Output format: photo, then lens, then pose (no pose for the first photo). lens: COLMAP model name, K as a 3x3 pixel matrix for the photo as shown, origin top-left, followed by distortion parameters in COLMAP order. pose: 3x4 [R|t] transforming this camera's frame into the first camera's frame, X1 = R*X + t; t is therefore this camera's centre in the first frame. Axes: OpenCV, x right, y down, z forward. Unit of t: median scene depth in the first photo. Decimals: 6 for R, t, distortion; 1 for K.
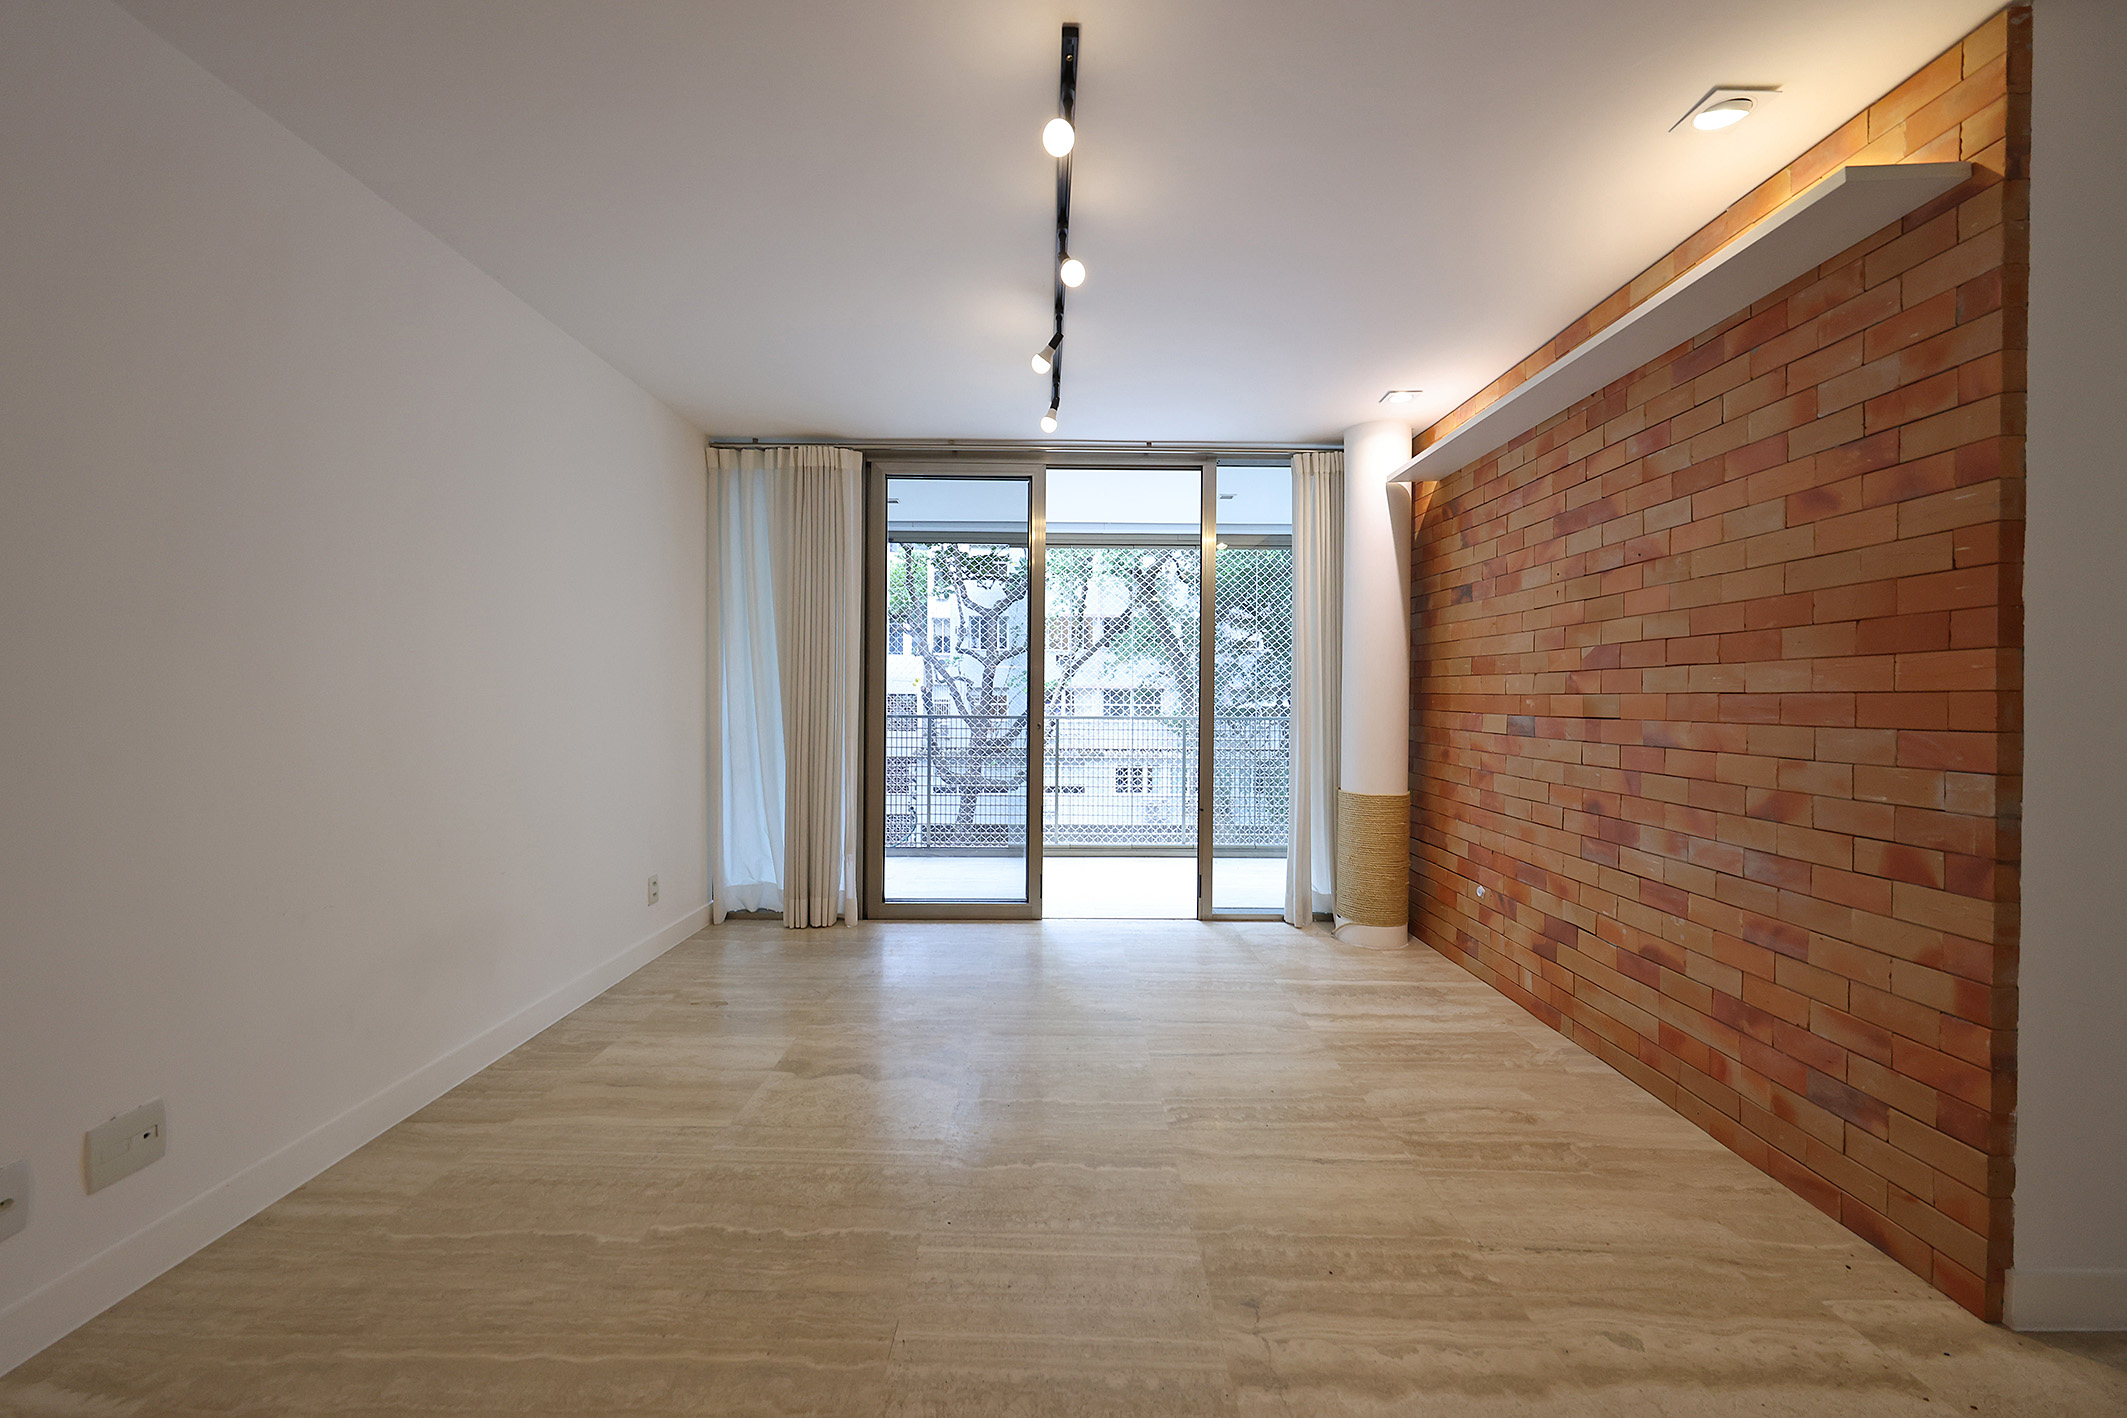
lens RADIAL K [[795.7, 0, 1064.7], [0, 795.7, 704.1], [0, 0, 1]] dist [0.002445, 0.000222]
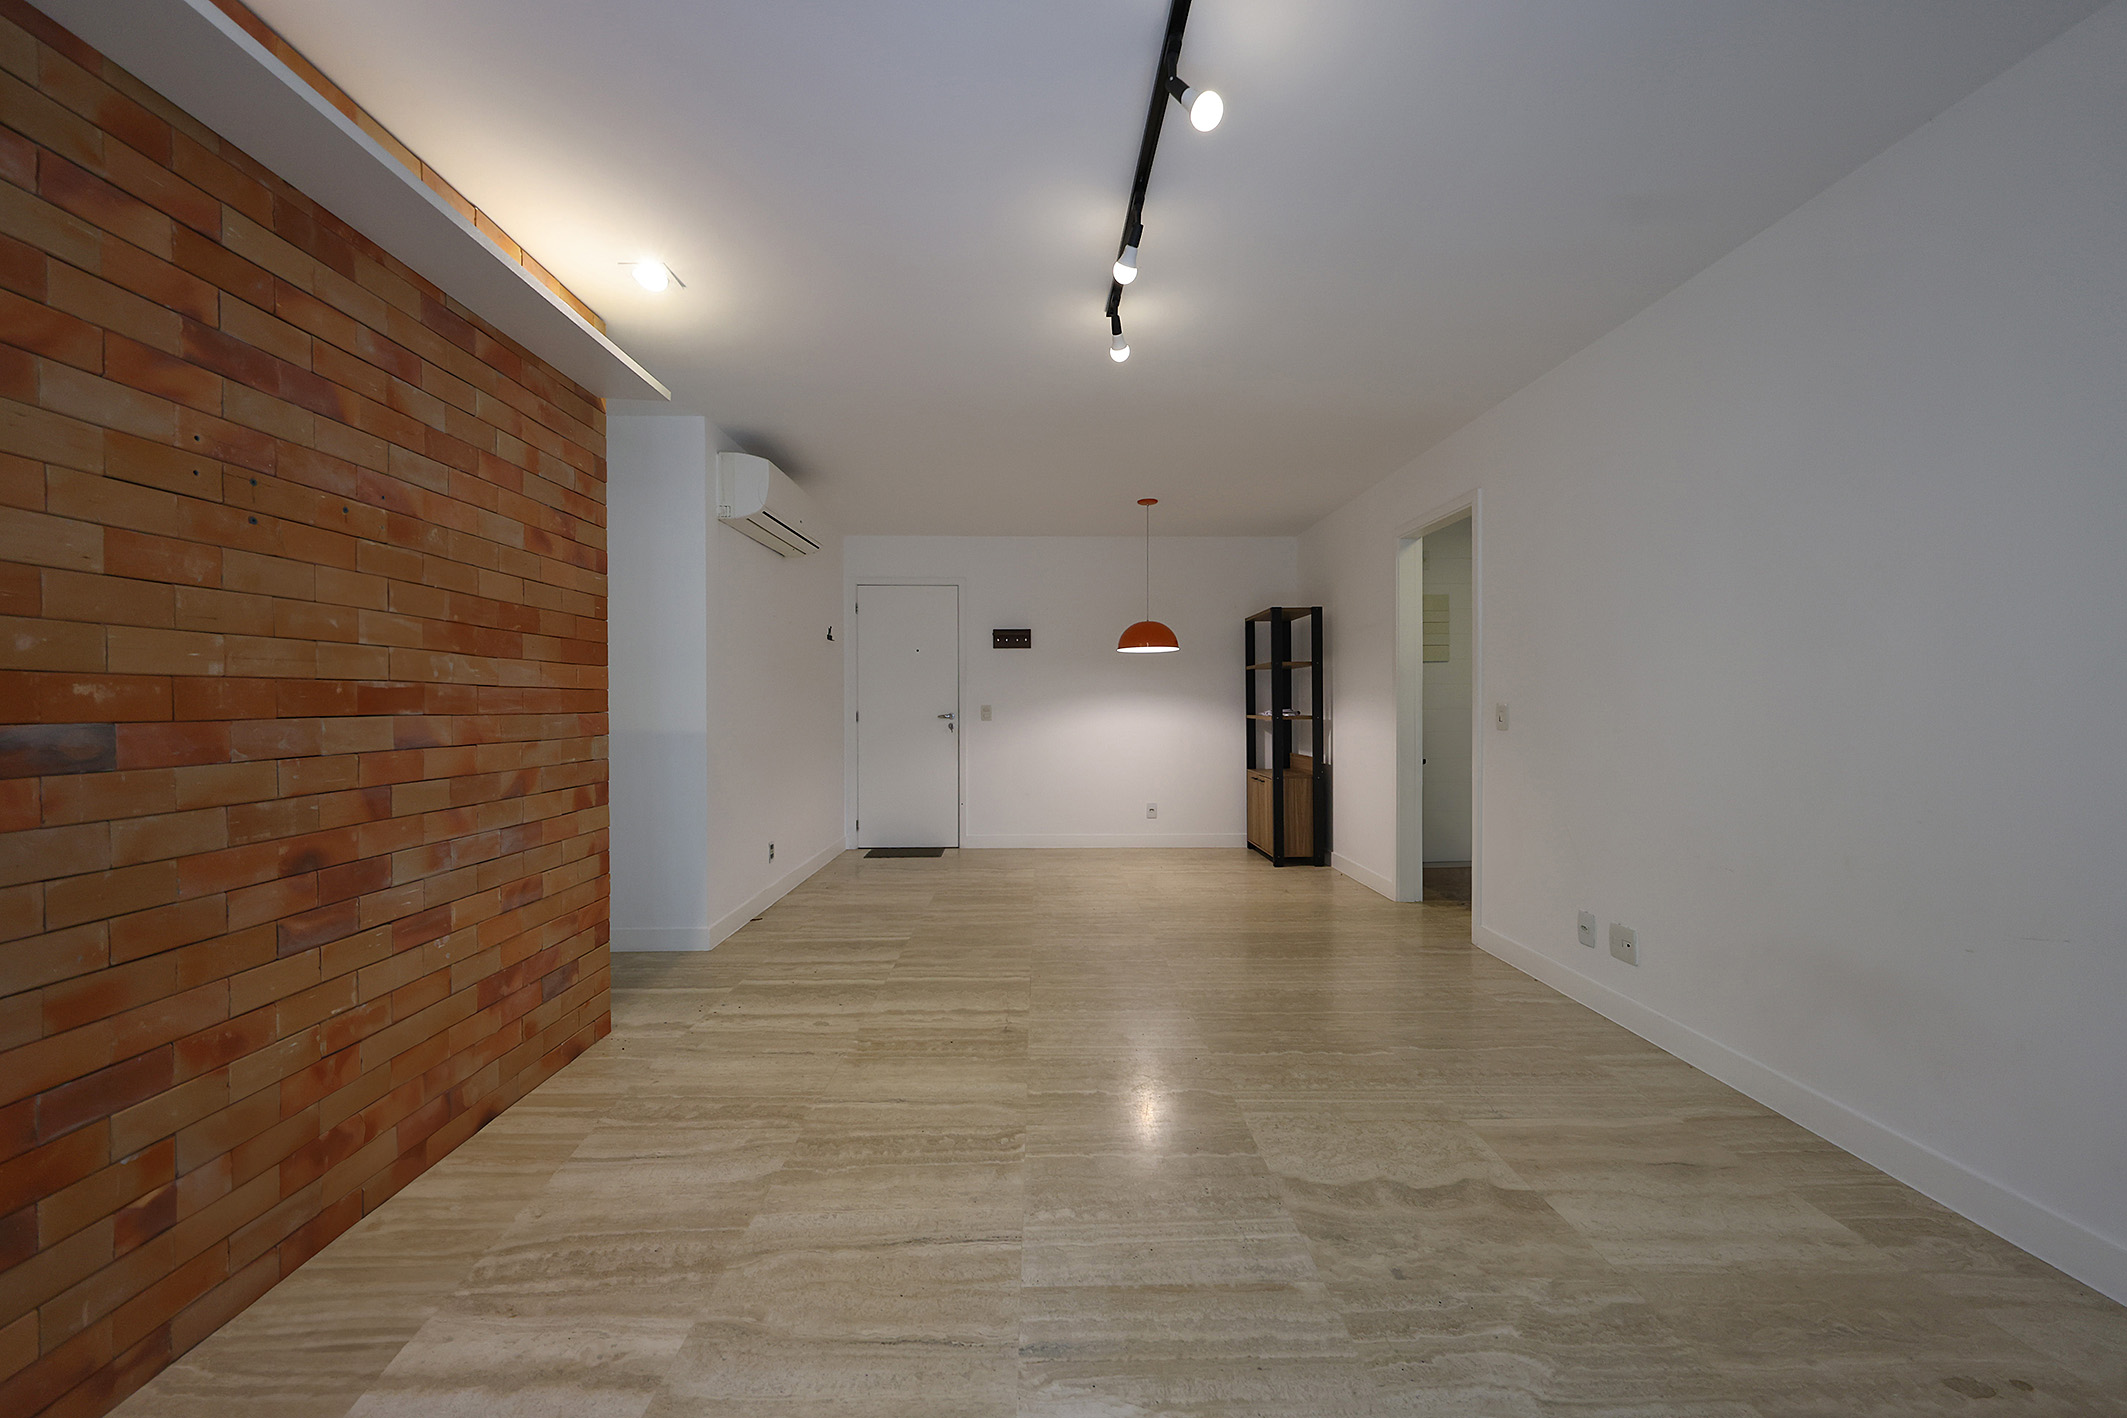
lens RADIAL K [[795.7, 0, 1064.7], [0, 795.7, 704.1], [0, 0, 1]] dist [0.002445, 0.000222]
pose [[-0.999629, -0.006087, -0.026565, 0.075000], [-0.006304, 0.999947, 0.008112, -0.001075], [0.026514, 0.008276, -0.999614, 1.345491]]
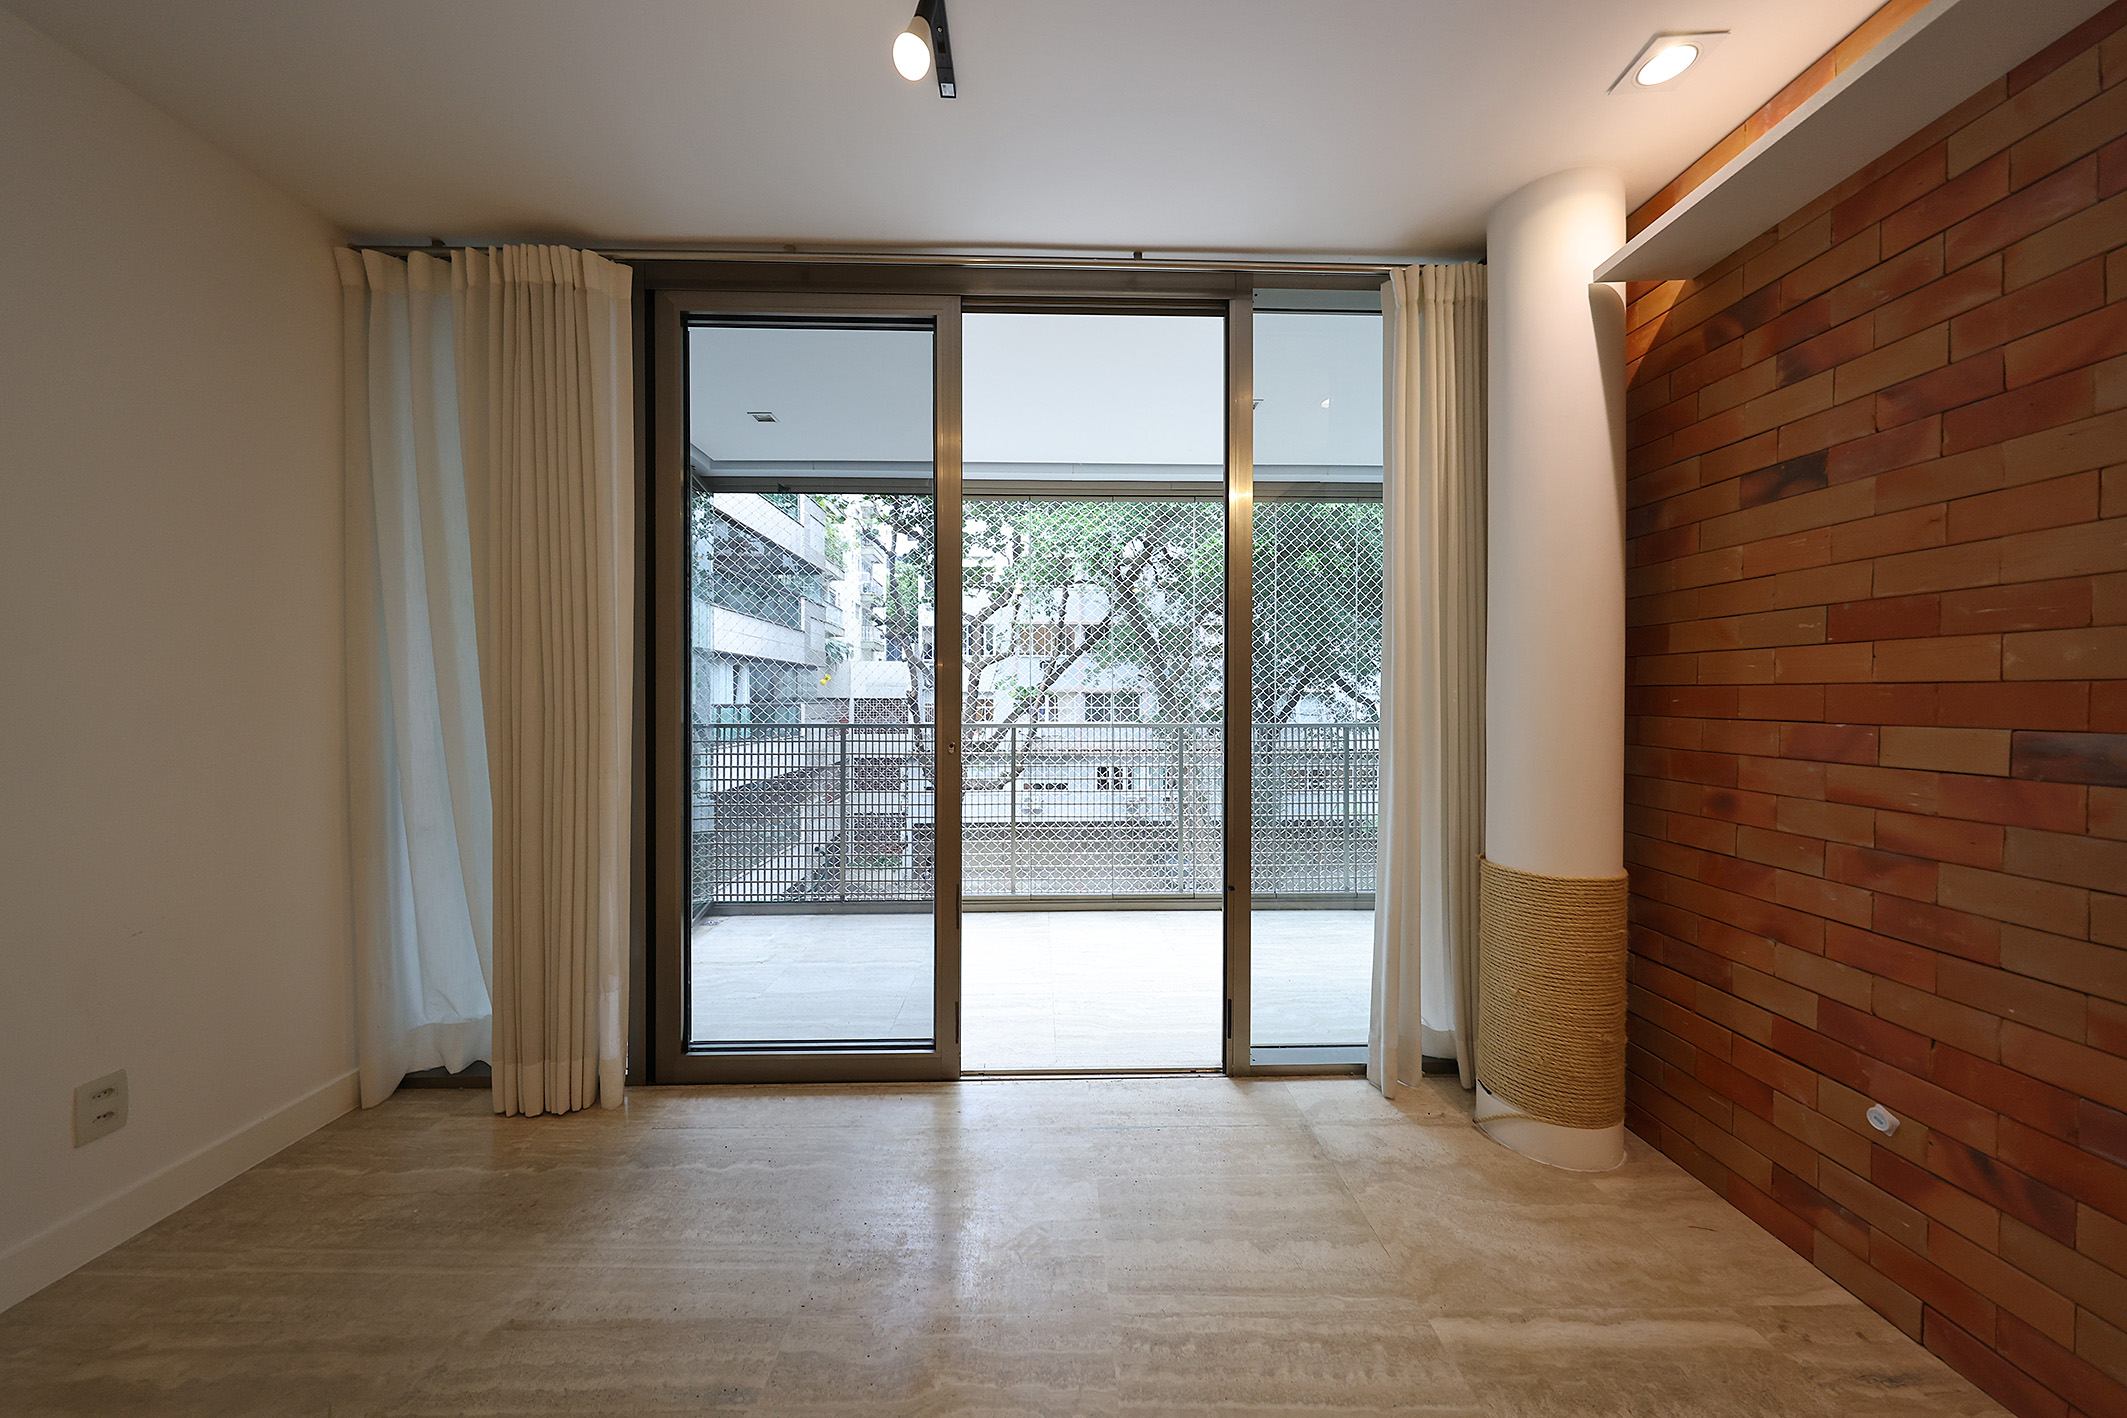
lens RADIAL K [[718.0, 0, 1068.1], [0, 718.0, 713.2], [0, 0, 1]] dist [-0.000097, -0.000009]
pose [[0.999720, -0.005870, 0.022921, 0.054021], [0.005678, 0.999948, 0.008432, -0.000917], [-0.022969, -0.008299, 0.999702, 0.622476]]
